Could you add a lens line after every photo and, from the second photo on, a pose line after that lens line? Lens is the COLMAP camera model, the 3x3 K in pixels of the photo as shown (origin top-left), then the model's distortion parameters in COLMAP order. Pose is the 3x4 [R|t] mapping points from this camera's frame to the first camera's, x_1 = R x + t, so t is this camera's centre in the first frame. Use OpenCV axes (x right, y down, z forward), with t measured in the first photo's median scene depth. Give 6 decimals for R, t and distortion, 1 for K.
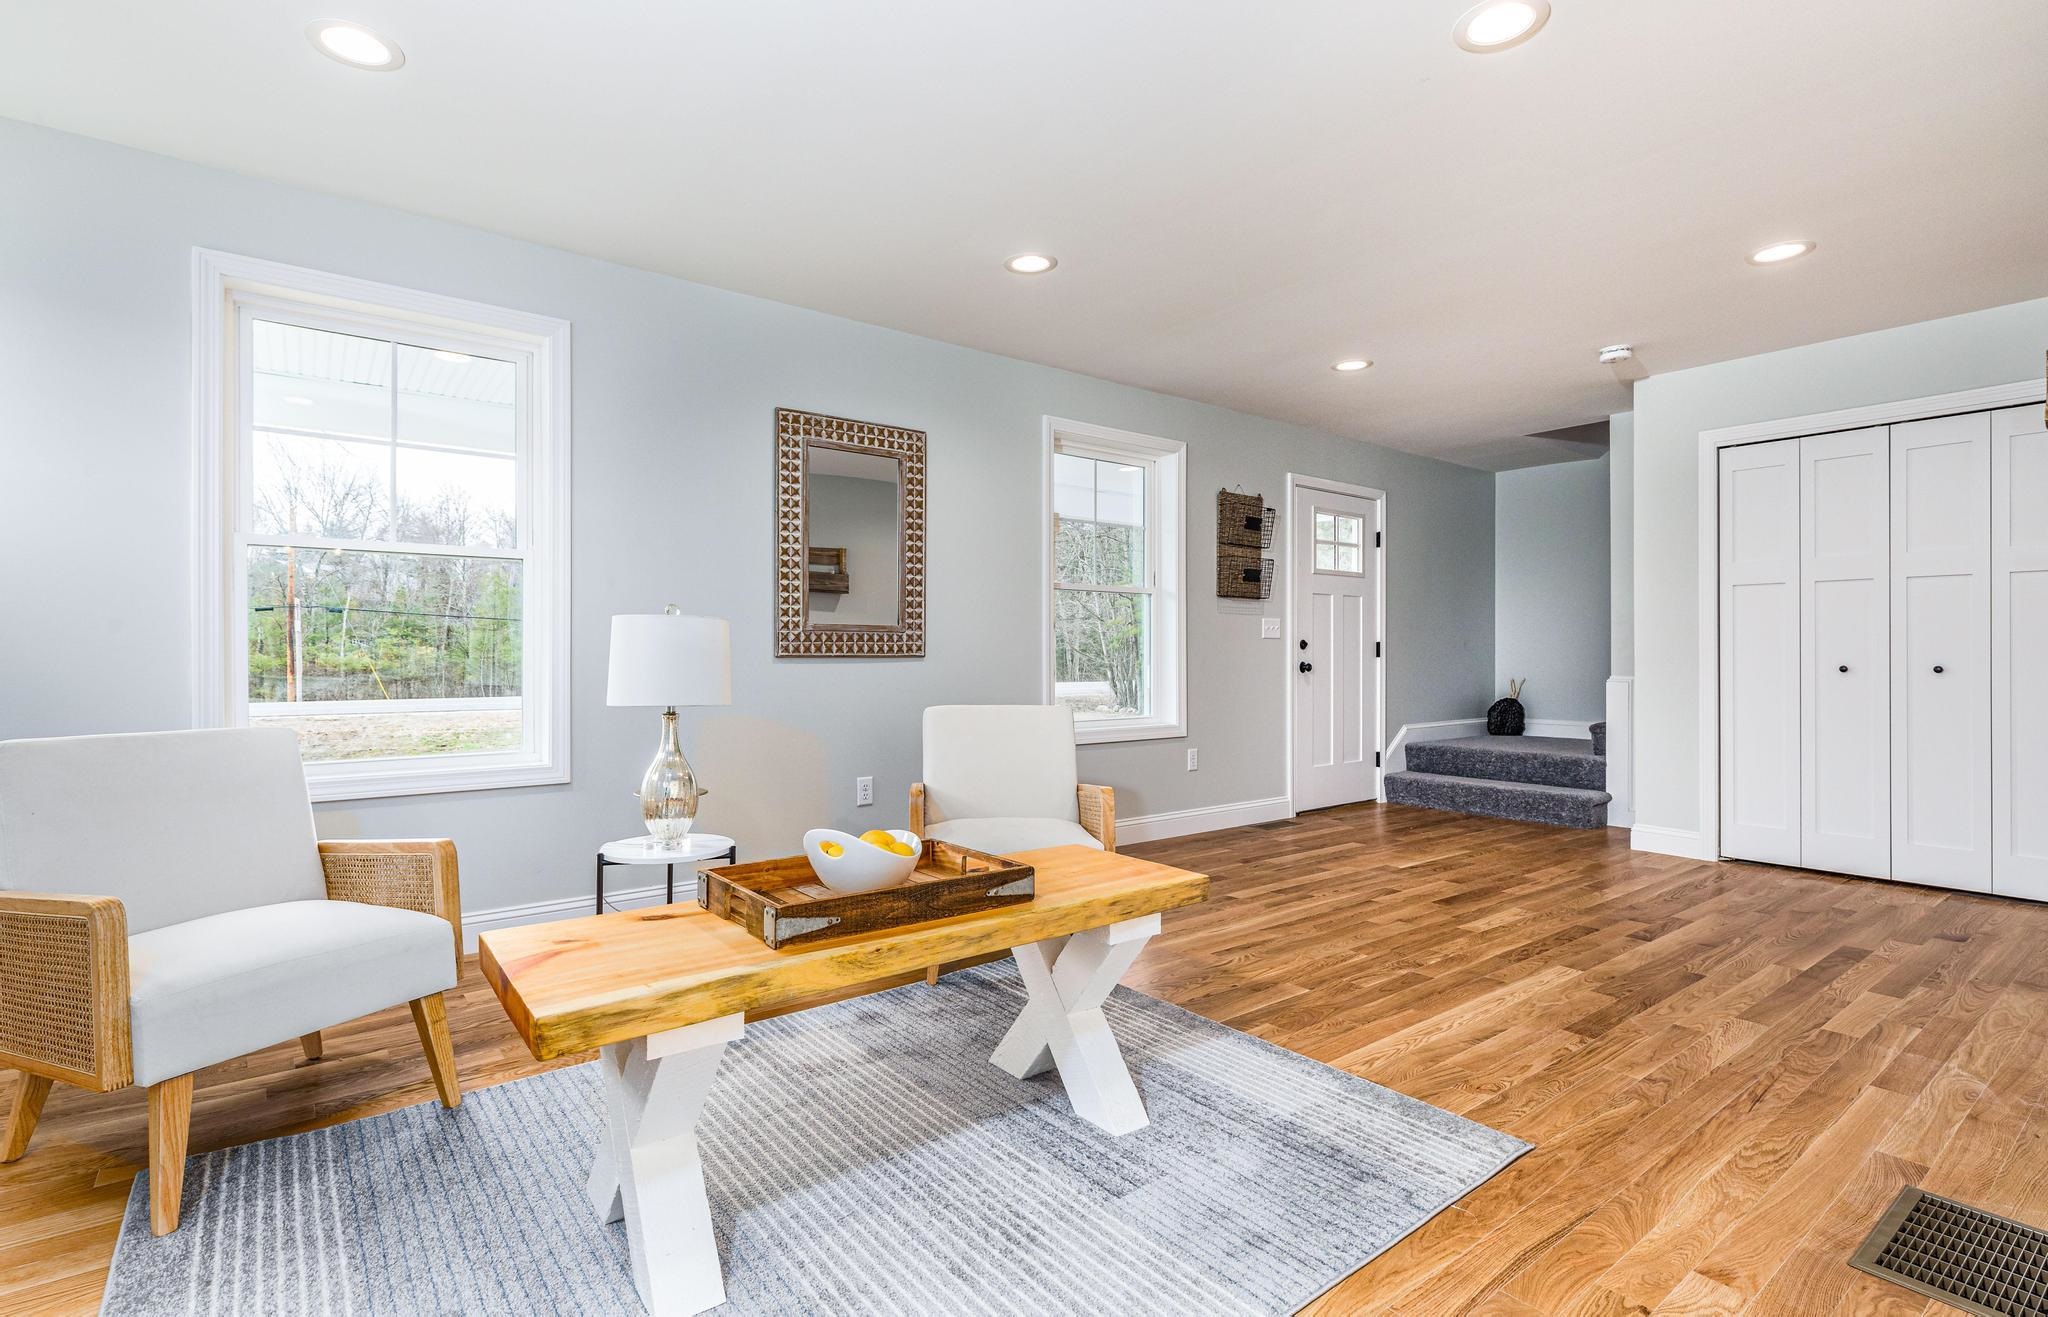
lens RADIAL K [[951.7, 0, 1018.9], [0, 951.7, 659.7], [0, 0, 1]] dist [0.013544, 0.001202]
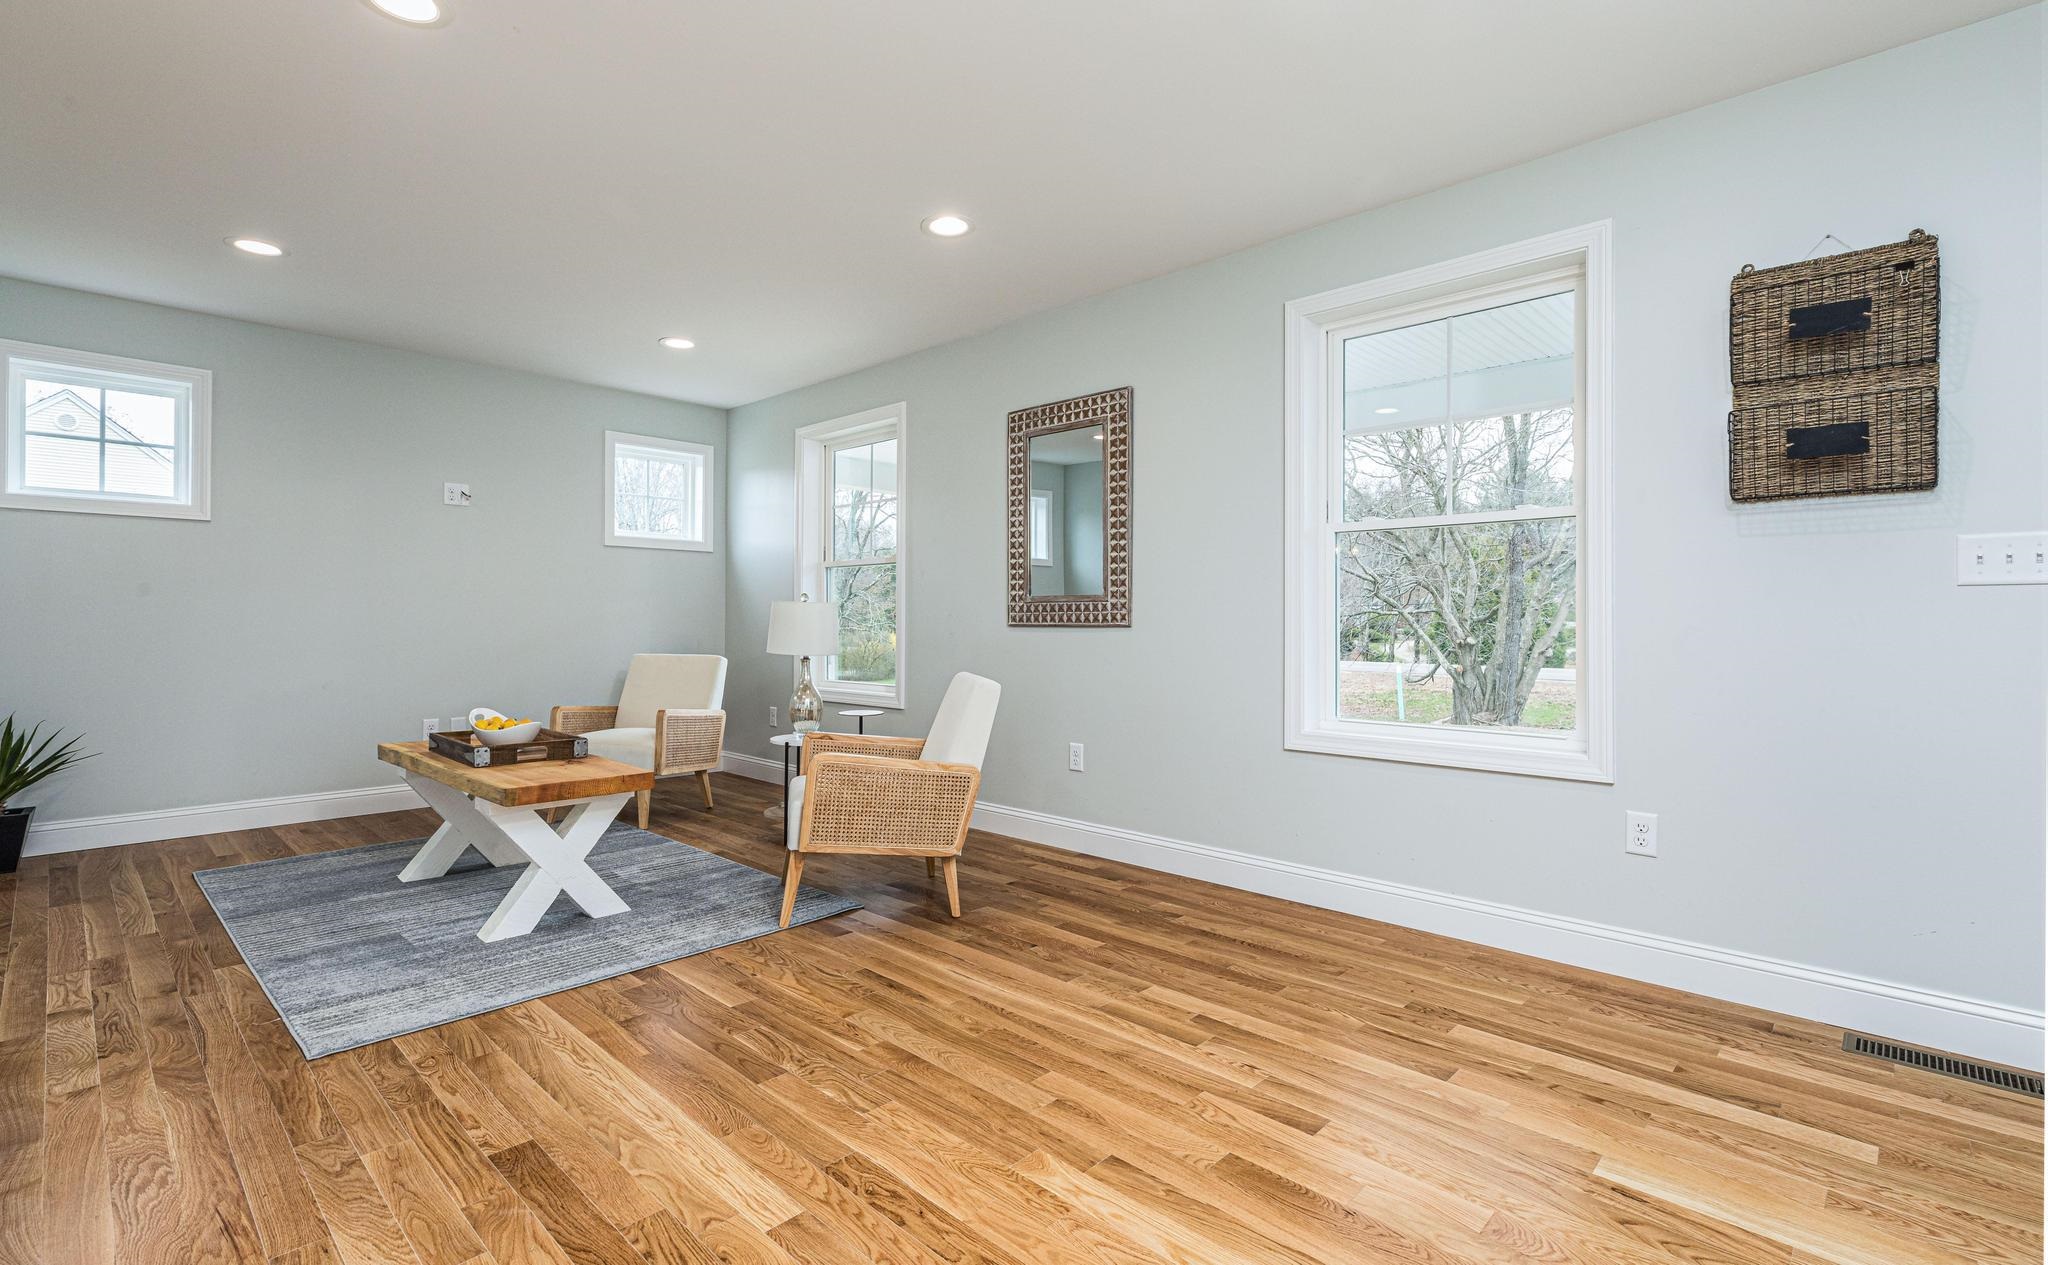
lens RADIAL K [[943.2, 0, 1021.1], [0, 943.2, 623.9], [0, 0, 1]] dist [0.000554, 0.000804]
pose [[0.140656, -0.003707, -0.990052, 0.875534], [-0.011626, 0.999918, -0.005396, 0.000803], [0.989990, 0.012269, 0.140602, 0.836234]]
